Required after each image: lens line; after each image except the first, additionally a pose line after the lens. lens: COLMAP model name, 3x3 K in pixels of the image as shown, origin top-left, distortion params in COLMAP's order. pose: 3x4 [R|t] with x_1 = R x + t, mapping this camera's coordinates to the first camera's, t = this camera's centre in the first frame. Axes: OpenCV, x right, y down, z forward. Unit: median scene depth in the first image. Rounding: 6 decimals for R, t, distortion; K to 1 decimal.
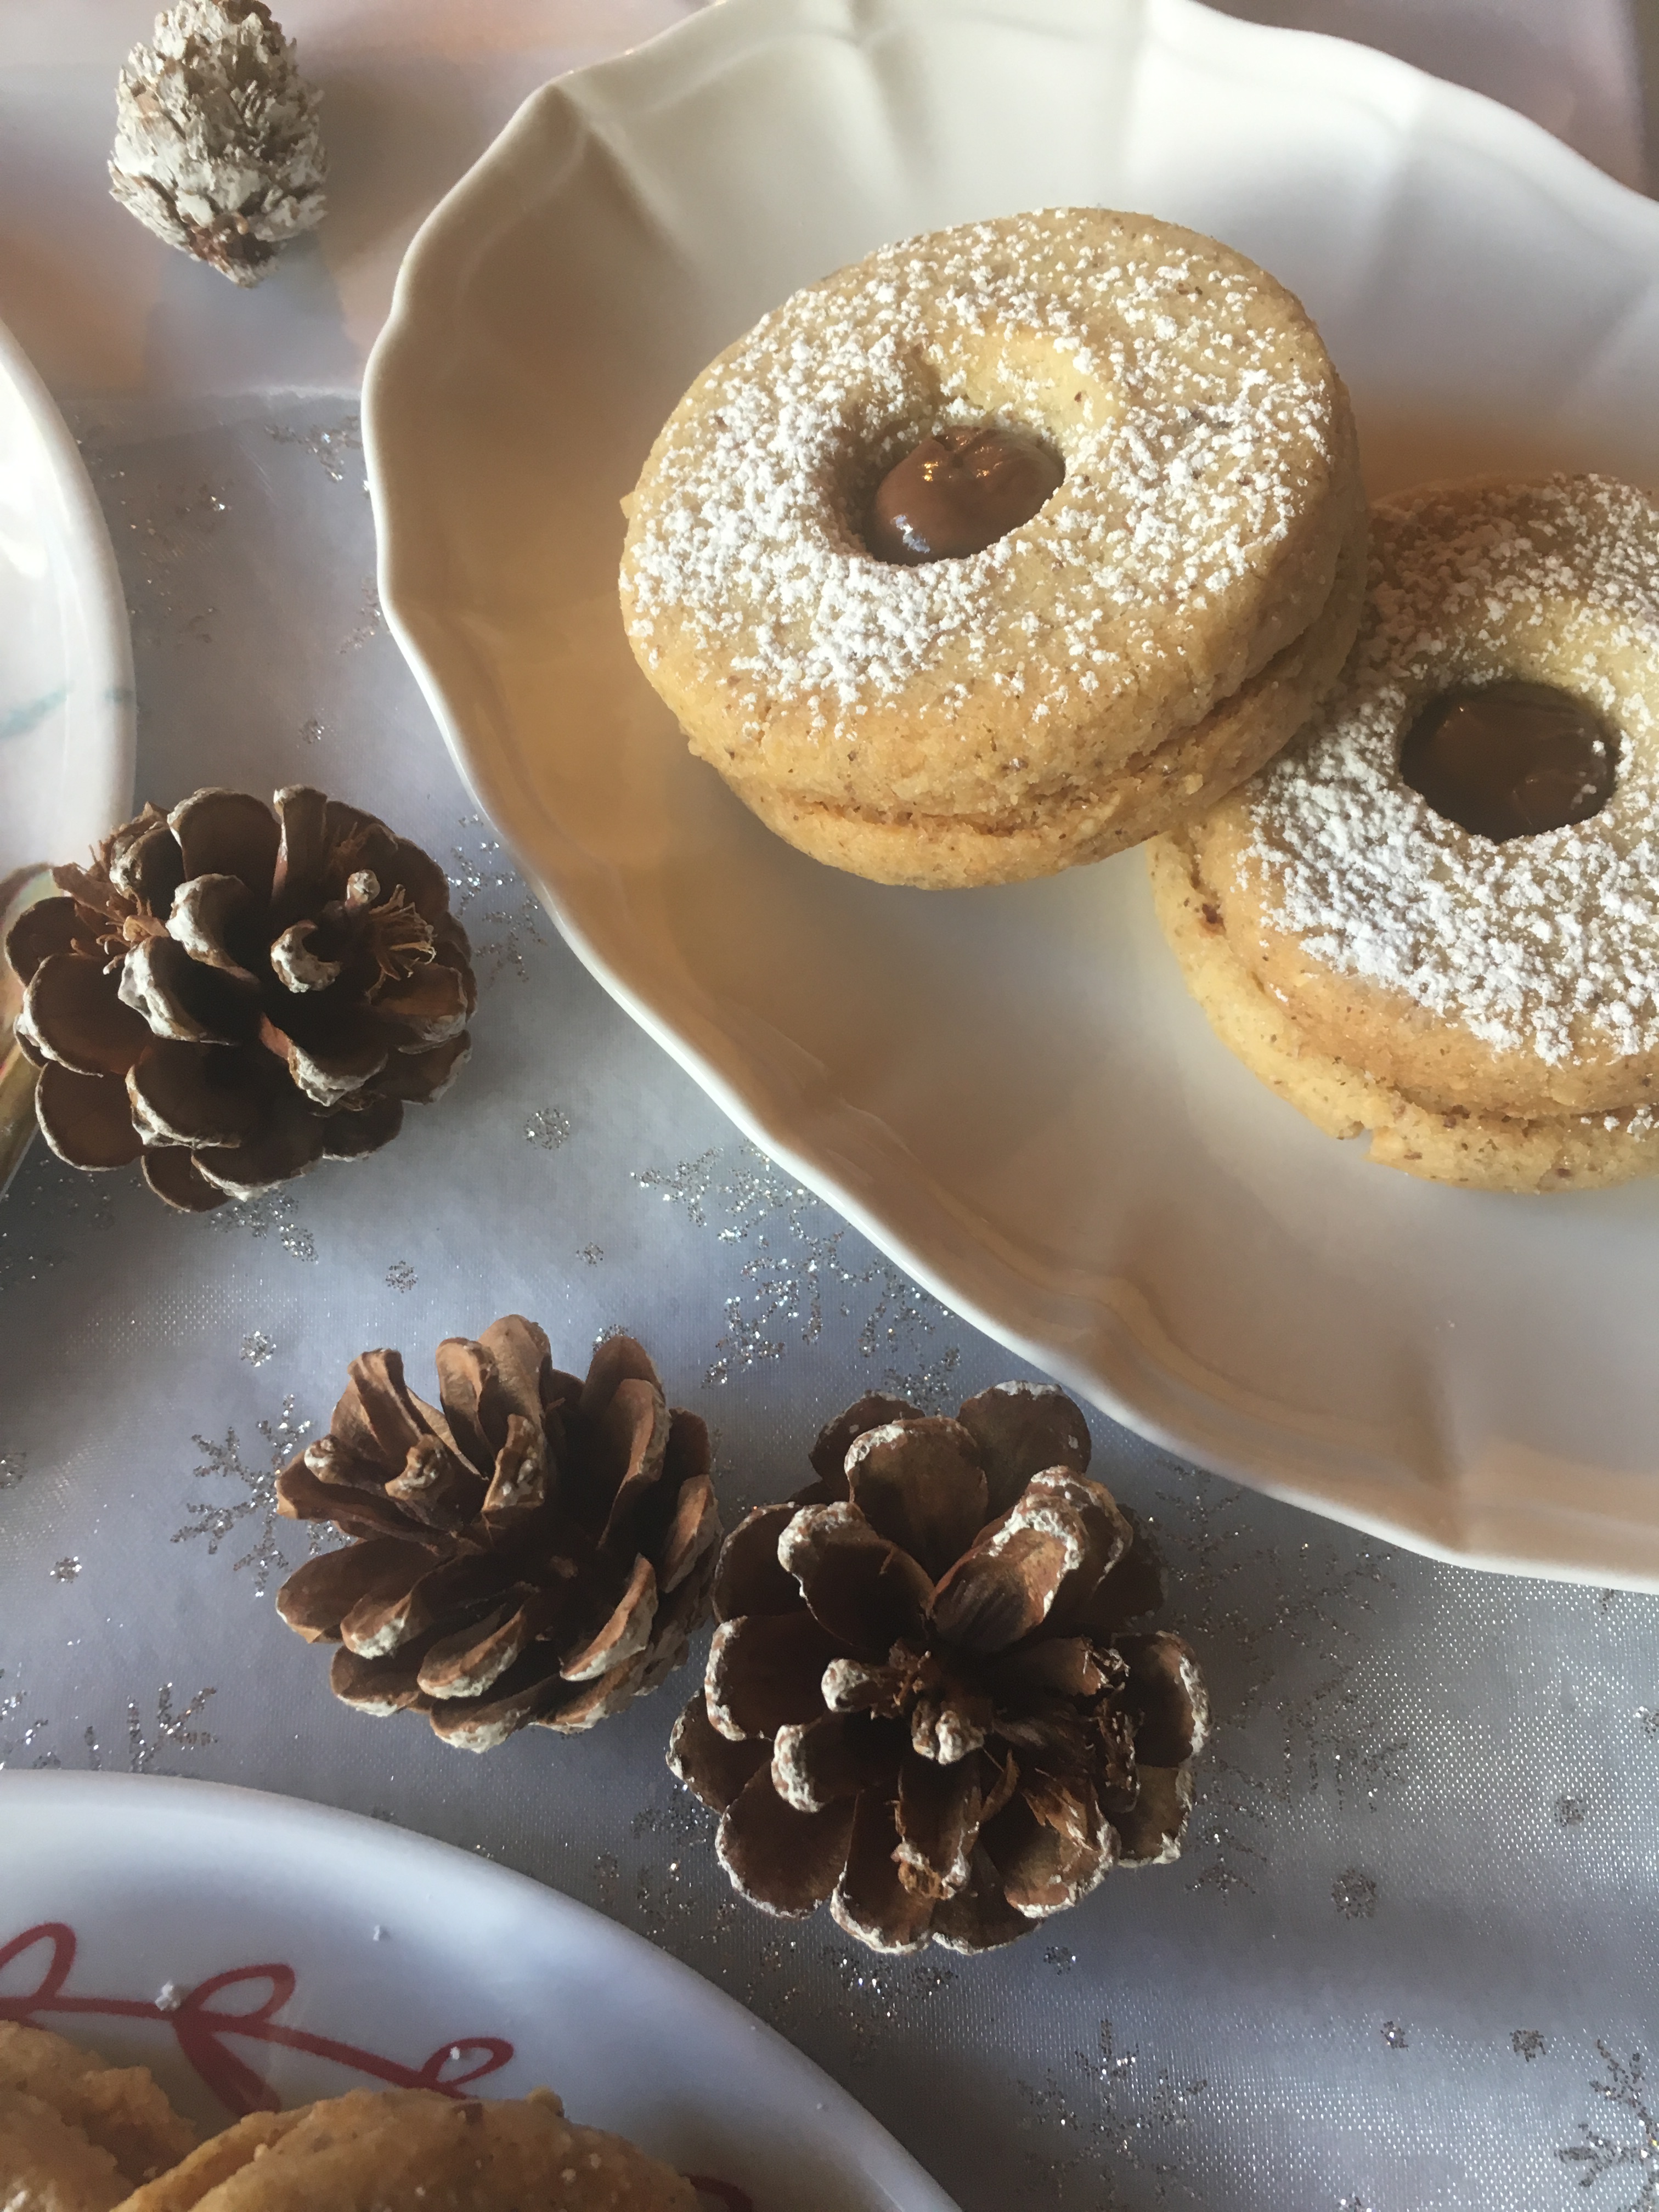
lens RADIAL K [[1895.8, 0, 829.5], [0, 1895.8, 1106.0], [0, 0, 1]] dist [0.079582, -0.105916]
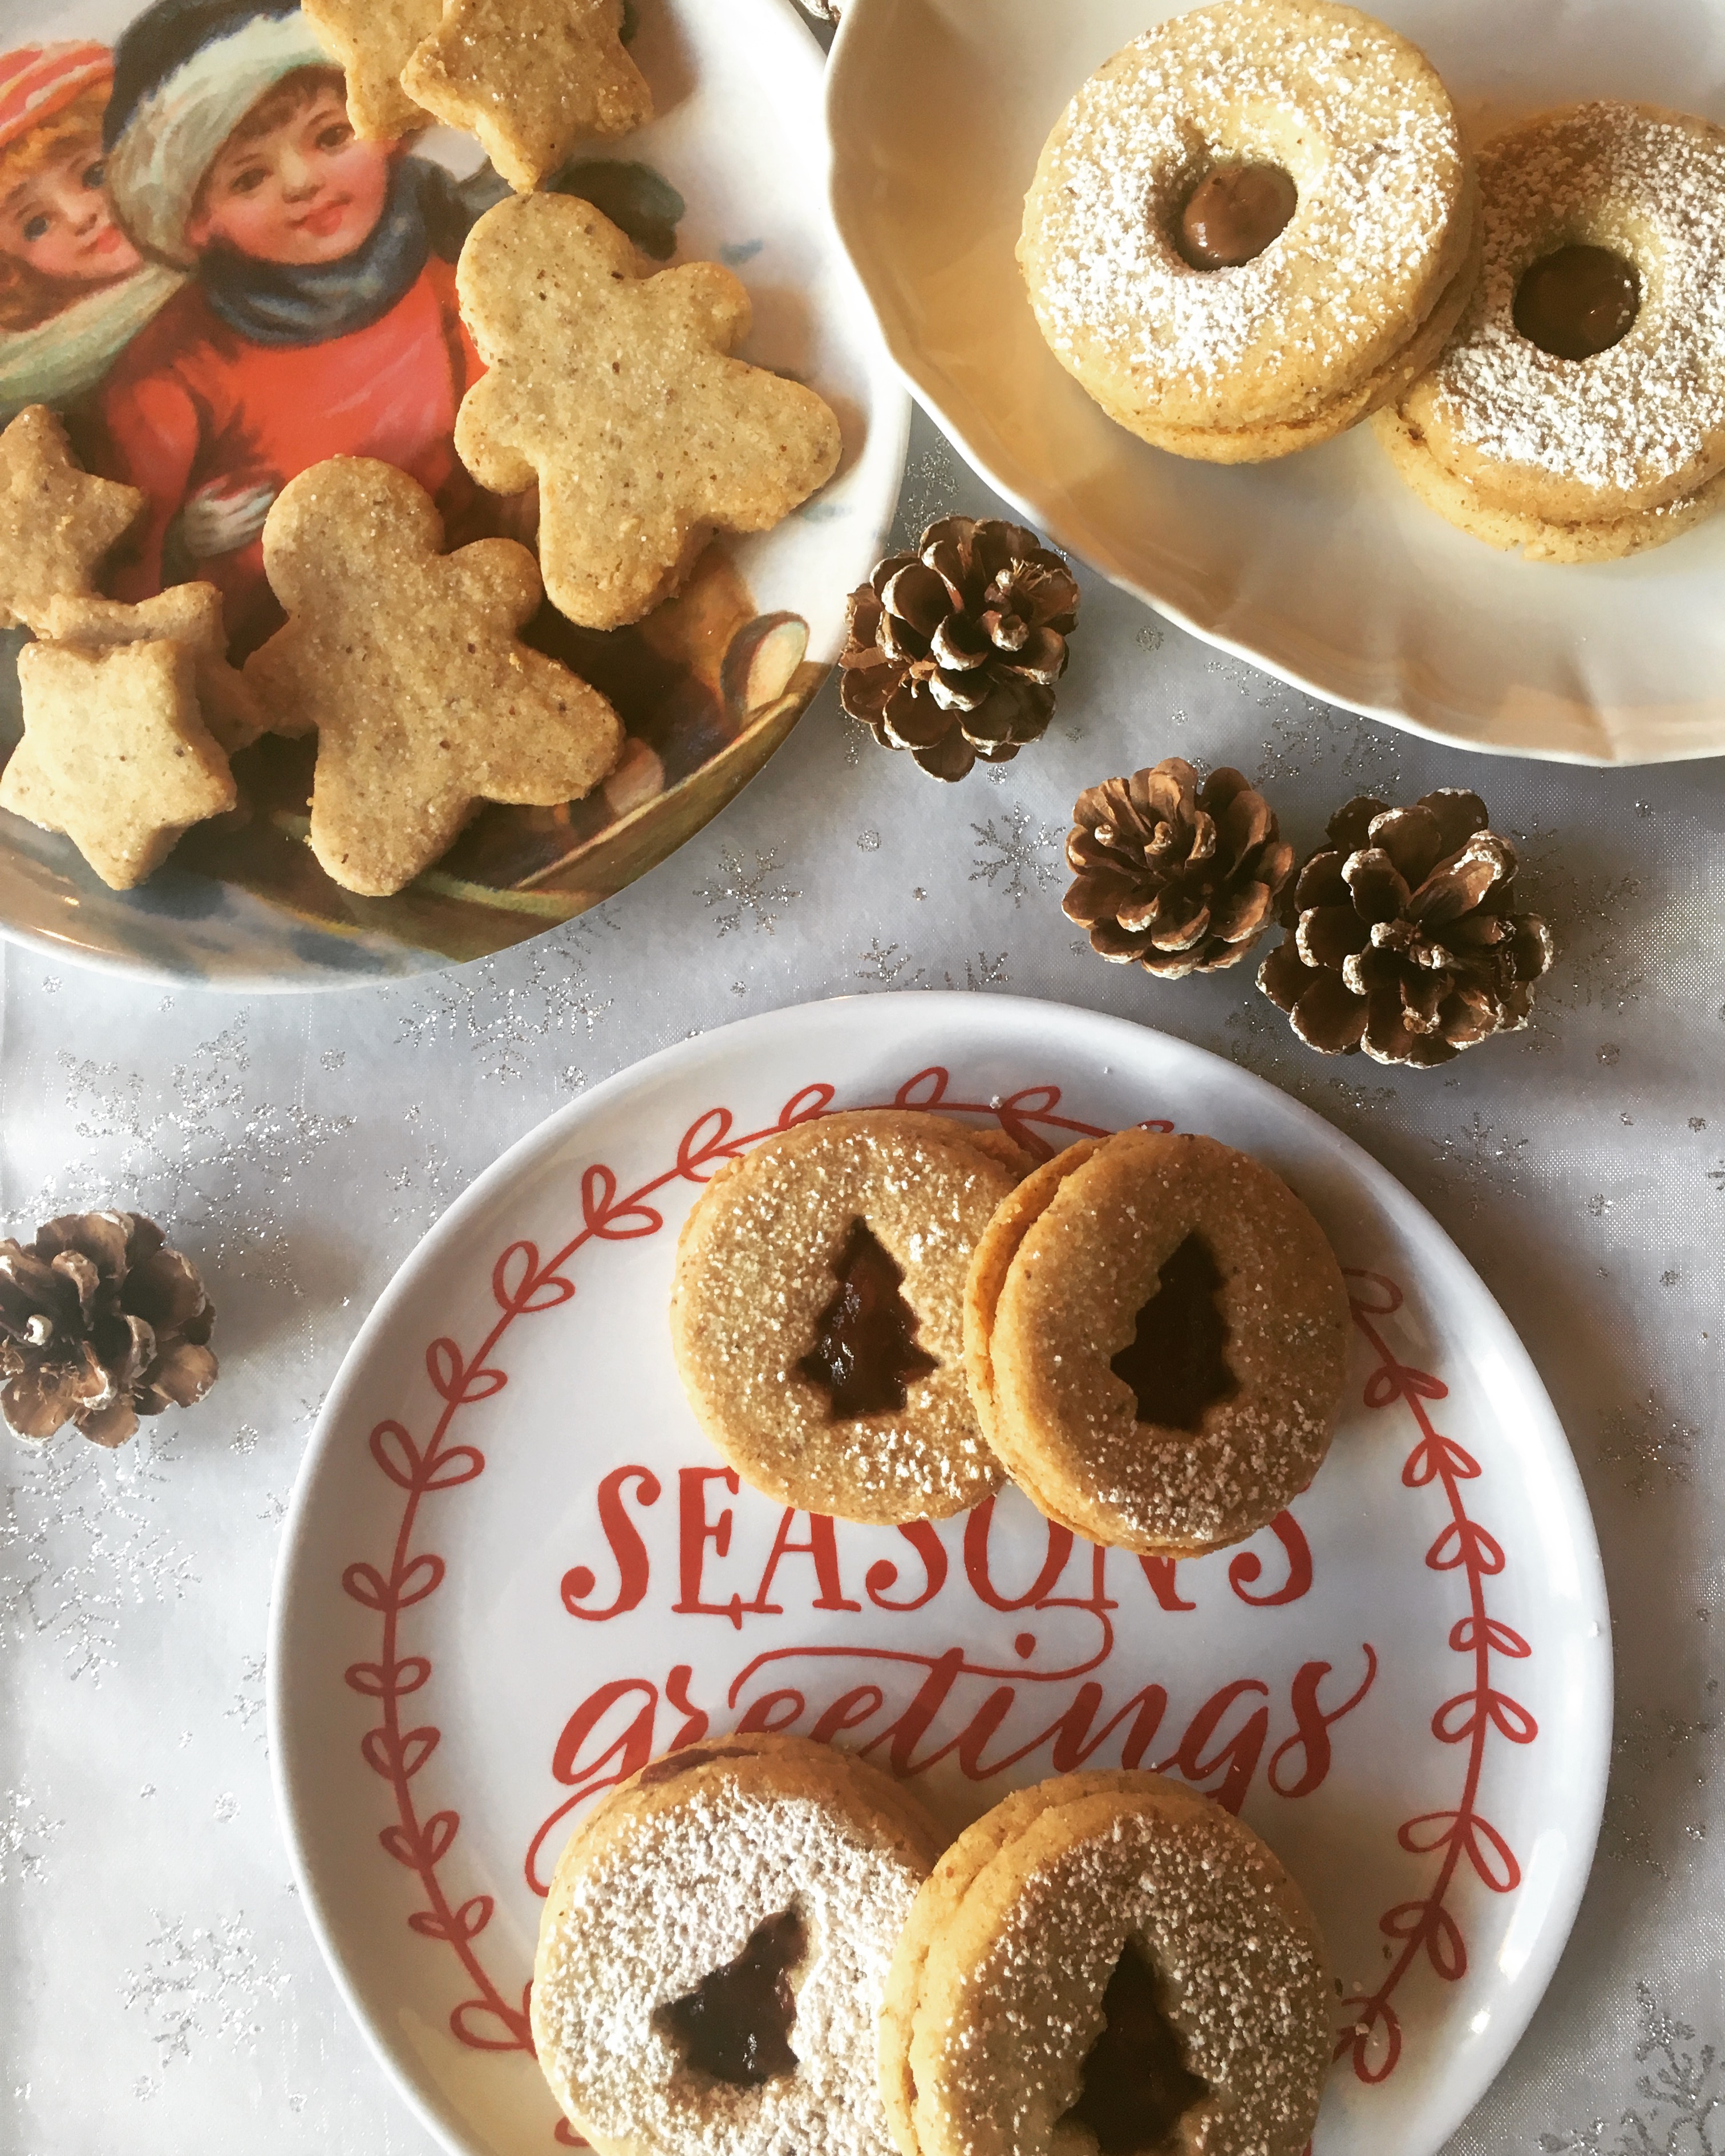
lens RADIAL K [[1931.1, 0, 856.3], [0, 1931.1, 1019.0], [0, 0, 1]] dist [0.074607, -0.118027]
pose [[0.974643, -0.223502, -0.010893, -0.404901], [0.218050, 0.937677, 0.270583, -0.202633], [-0.050262, -0.266097, 0.962635, -0.832331]]
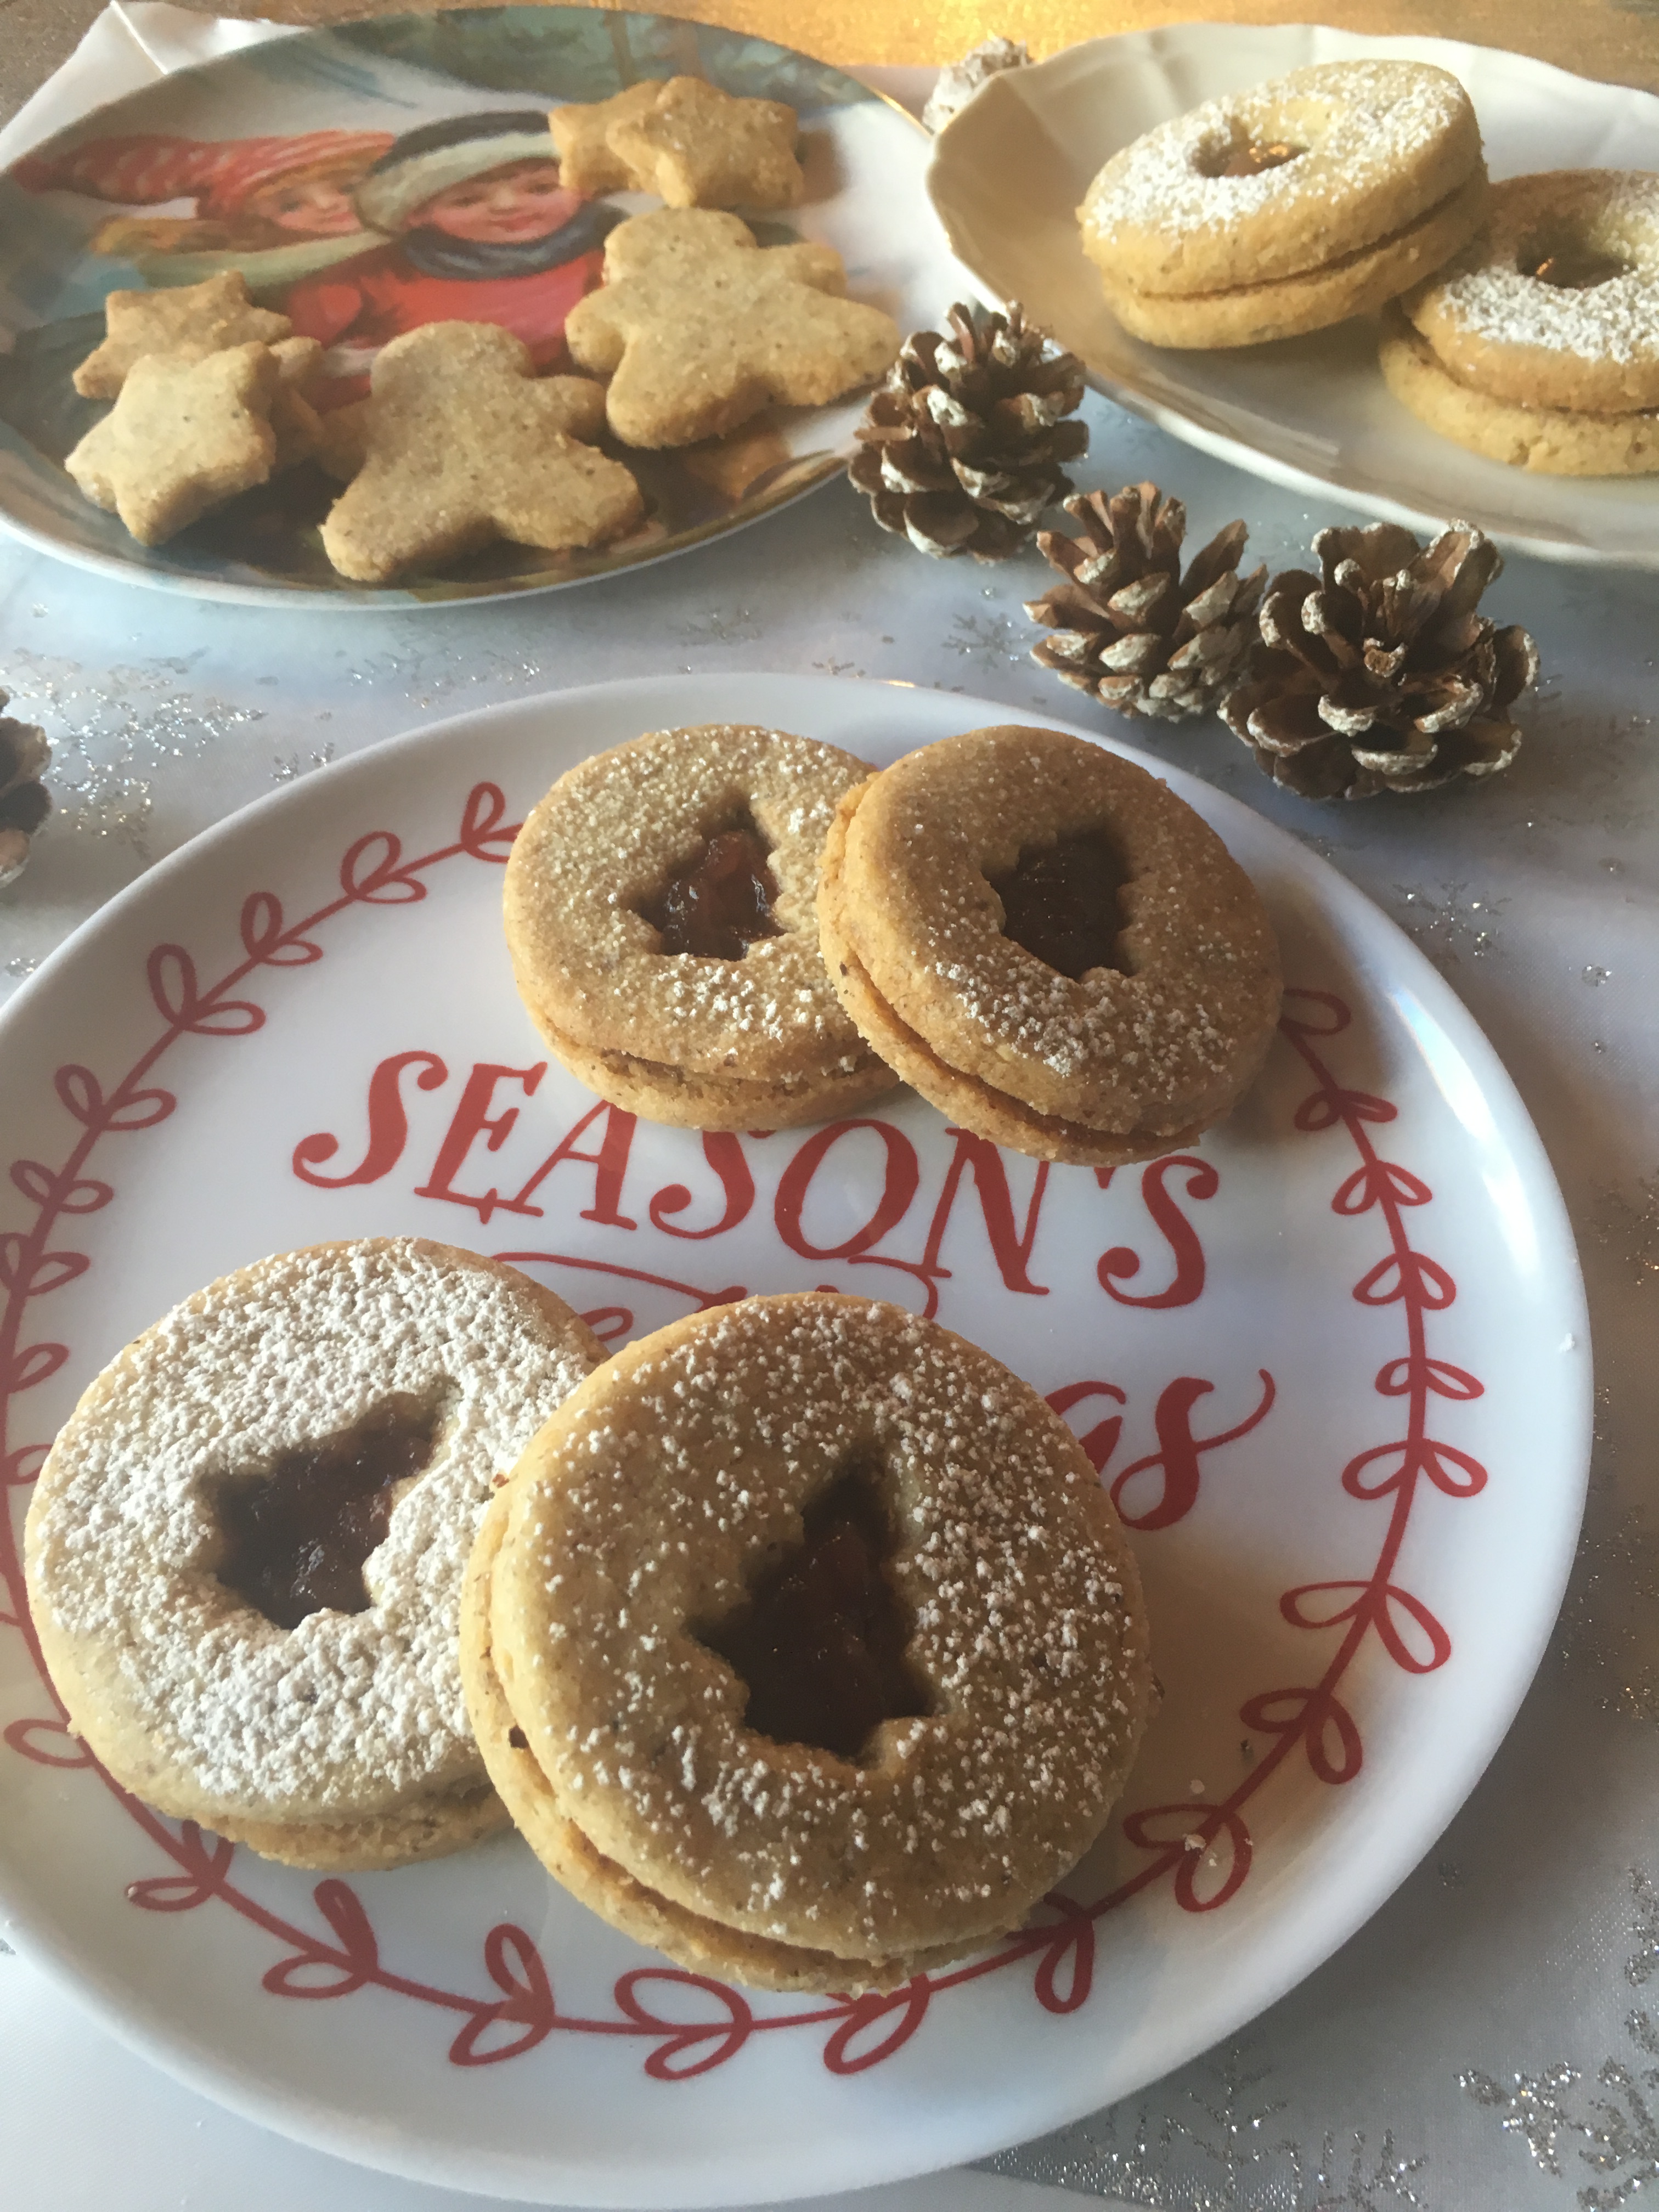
lens RADIAL K [[1885.8, 0, 828.6], [0, 1885.8, 1145.1], [0, 0, 1]] dist [0.065785, -0.106860]
pose [[0.998641, -0.034834, -0.038753, -0.340766], [0.023183, 0.963065, -0.268269, 1.155367], [0.046667, 0.267006, 0.962564, -0.604681]]
